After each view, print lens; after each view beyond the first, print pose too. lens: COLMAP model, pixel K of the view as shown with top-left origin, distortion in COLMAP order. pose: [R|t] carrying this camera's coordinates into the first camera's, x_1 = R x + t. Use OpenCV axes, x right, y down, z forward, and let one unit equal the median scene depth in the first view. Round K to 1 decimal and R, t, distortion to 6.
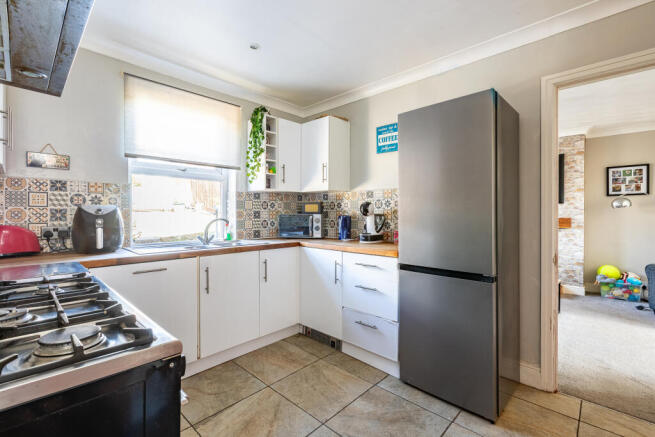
lens RADIAL K [[291.8, 0, 328.1], [0, 291.8, 210.8], [0, 0, 1]] dist [0.096979, 0.000040]
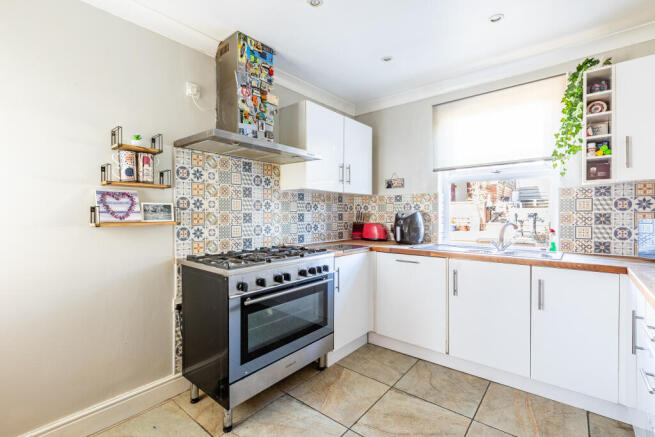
lens RADIAL K [[294.2, 0, 327.5], [0, 294.2, 218.5], [0, 0, 1]] dist [-0.040807, 0.000189]
pose [[0.067955, 0.006617, -0.997666, 0.491003], [0.005221, 0.999962, 0.006988, 0.005685], [0.997675, -0.005684, 0.067918, 0.466337]]
